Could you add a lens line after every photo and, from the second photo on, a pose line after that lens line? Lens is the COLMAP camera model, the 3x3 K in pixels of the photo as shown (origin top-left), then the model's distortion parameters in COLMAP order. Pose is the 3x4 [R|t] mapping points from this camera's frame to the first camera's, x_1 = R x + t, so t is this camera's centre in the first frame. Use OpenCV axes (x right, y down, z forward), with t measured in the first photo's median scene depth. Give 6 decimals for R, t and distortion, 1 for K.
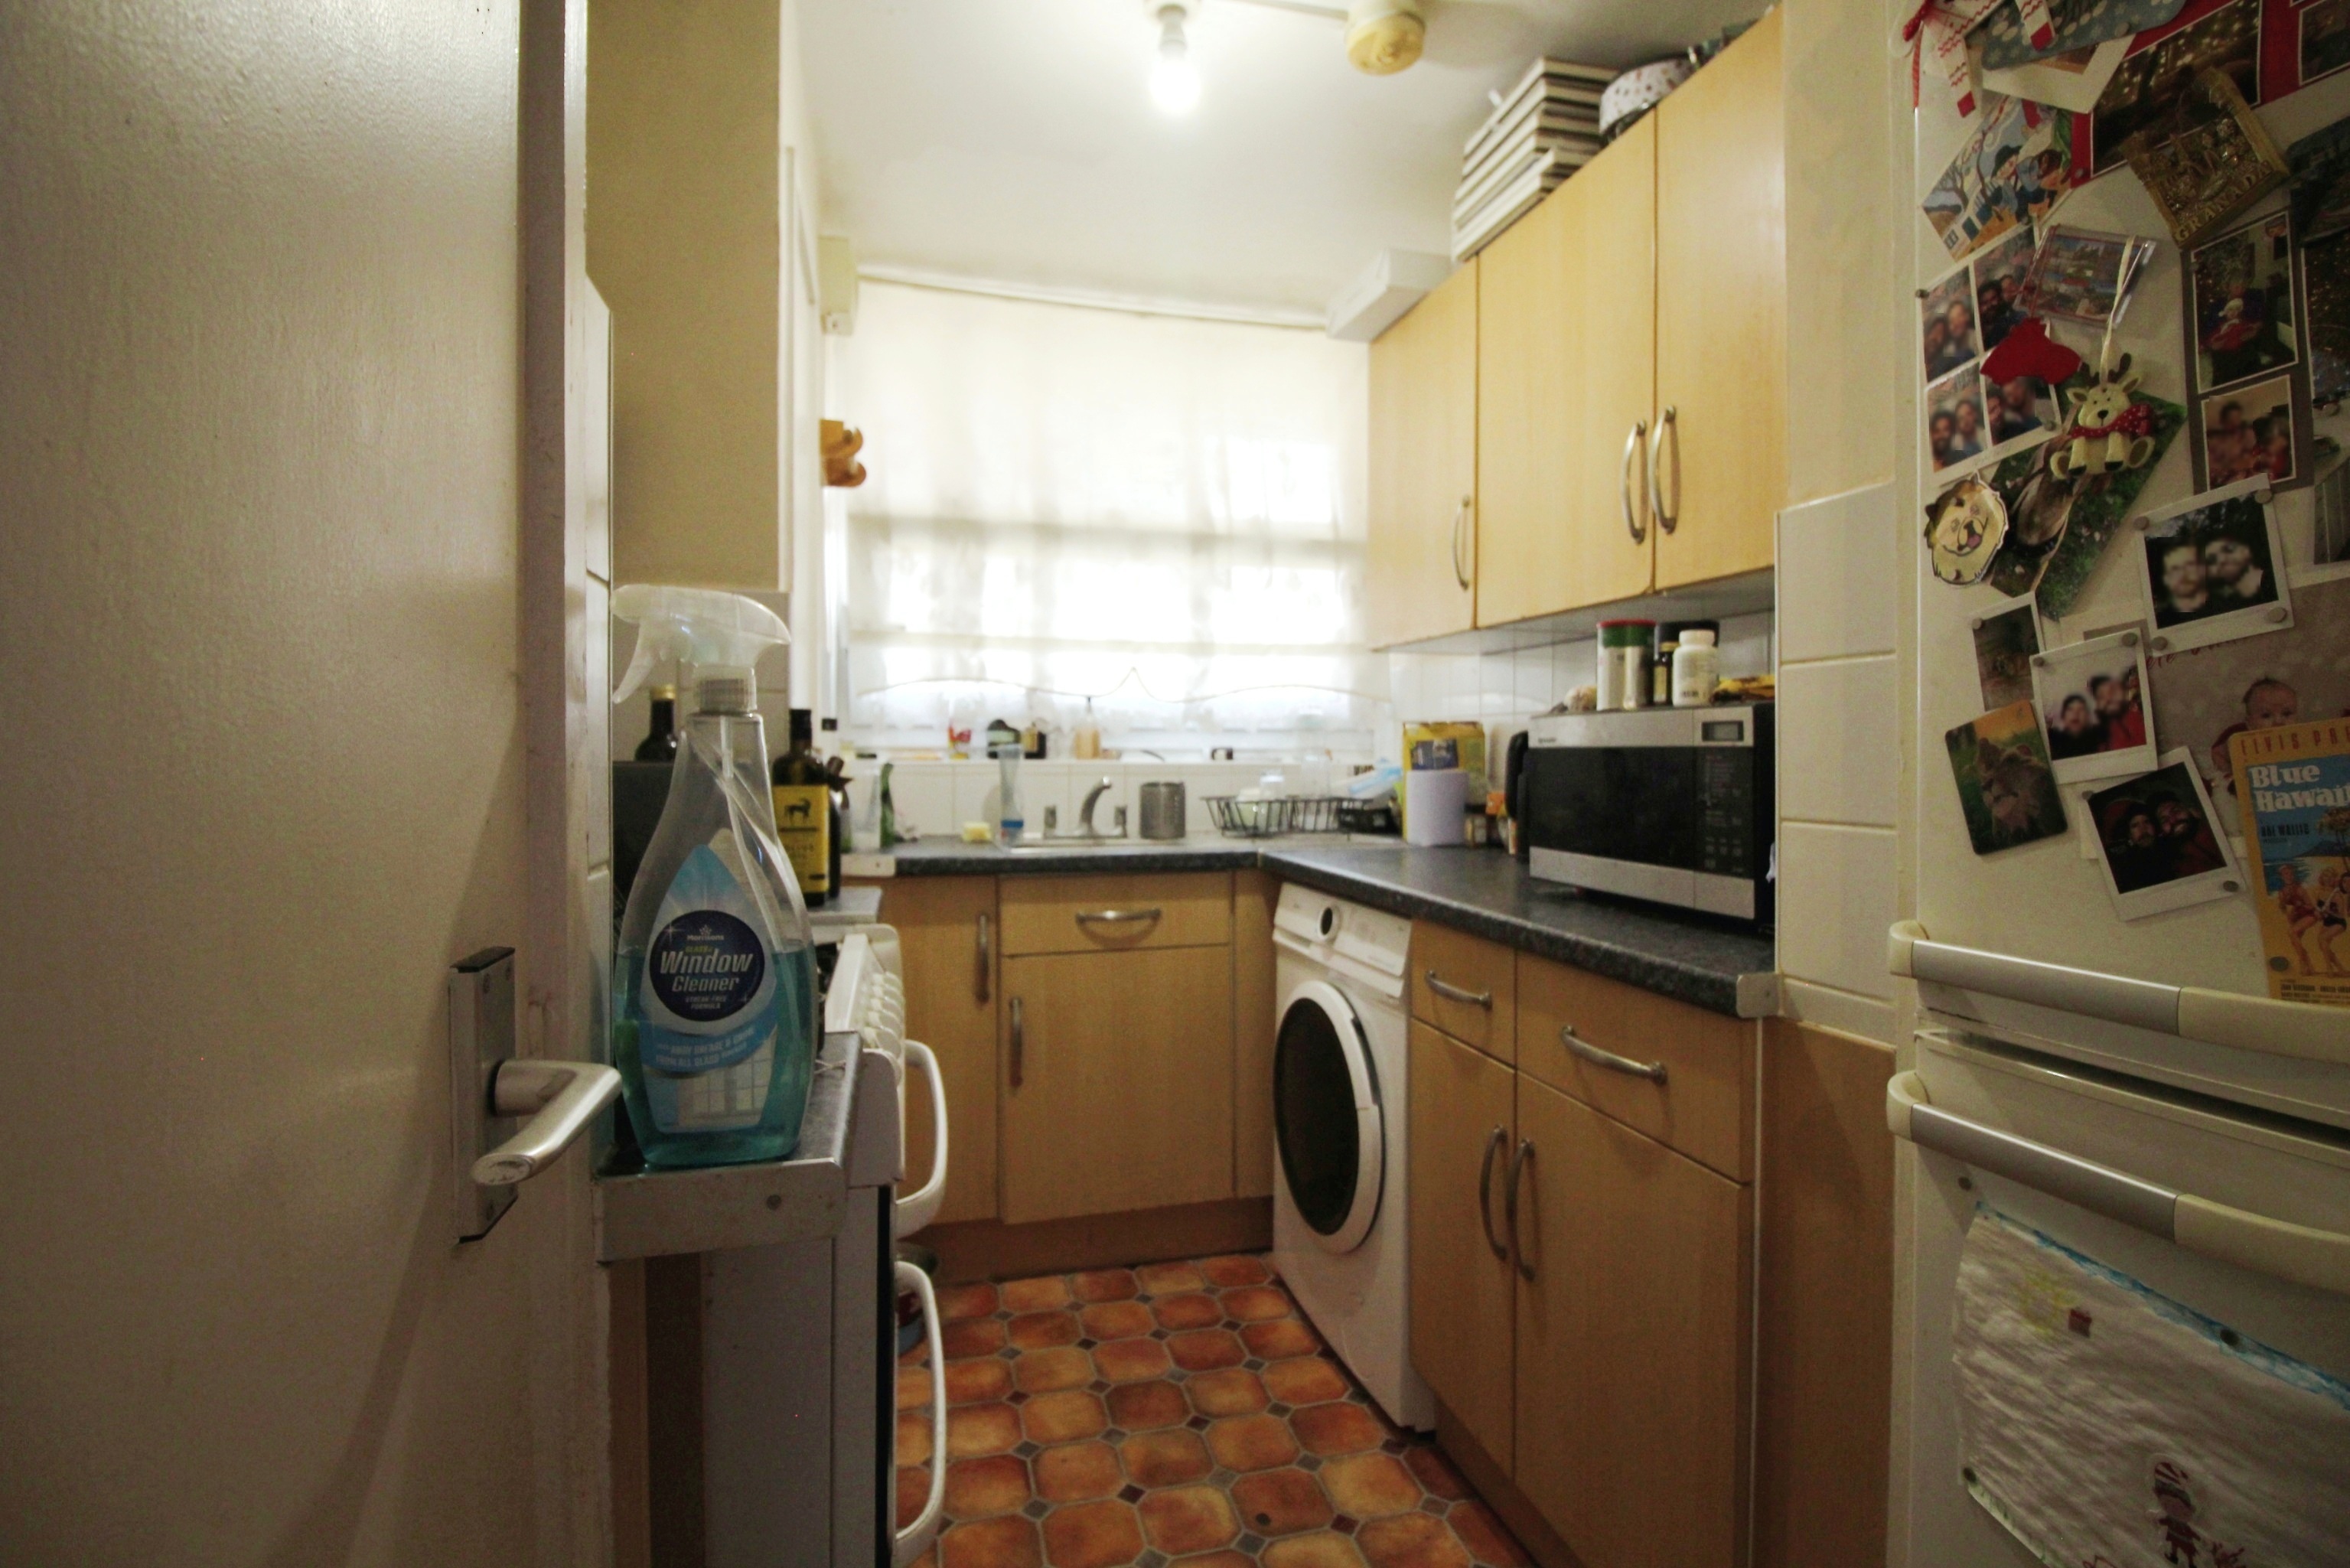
lens RADIAL K [[1081.8, 0, 1175.0], [0, 1081.8, 784.0], [0, 0, 1]] dist [-0.000822, -0.000120]
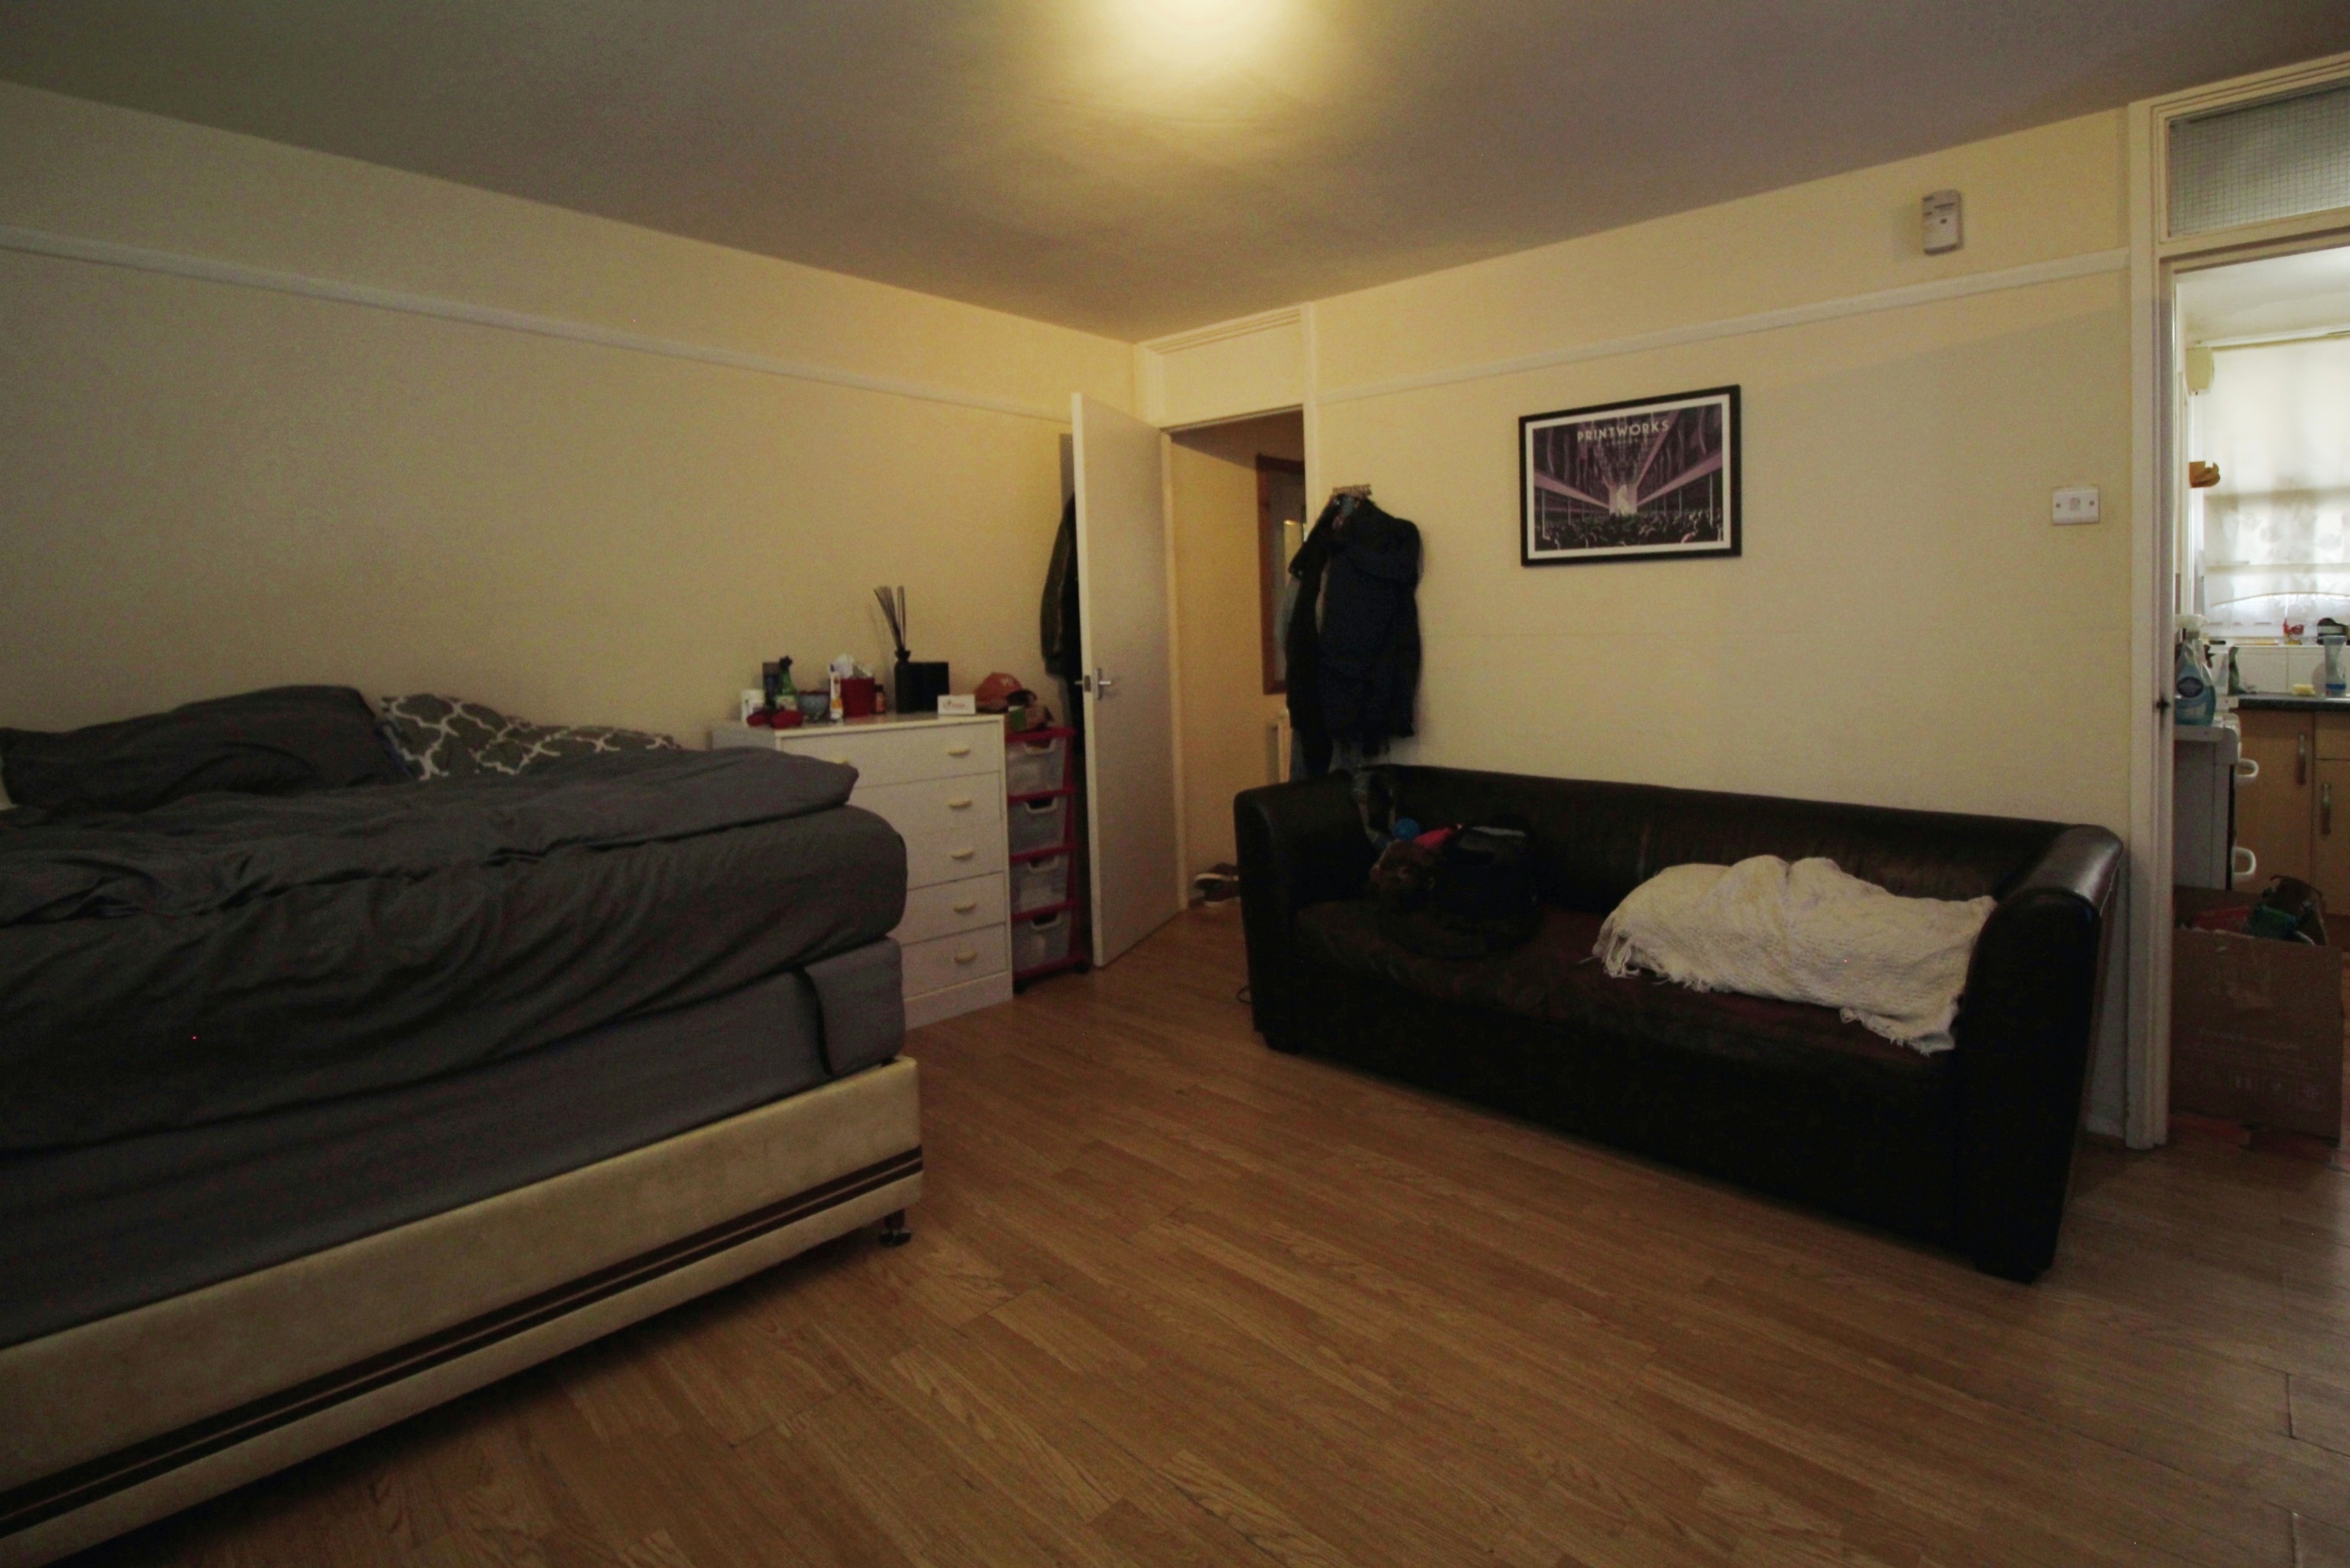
lens RADIAL K [[1109.9, 0, 1174.1], [0, 1109.9, 644.5], [0, 0, 1]] dist [-0.029202, -0.000326]
pose [[0.510122, 0.004276, -0.860091, 0.315221], [-0.019450, 0.999789, -0.006566, 0.018920], [0.859882, 0.020078, 0.510098, -1.196040]]
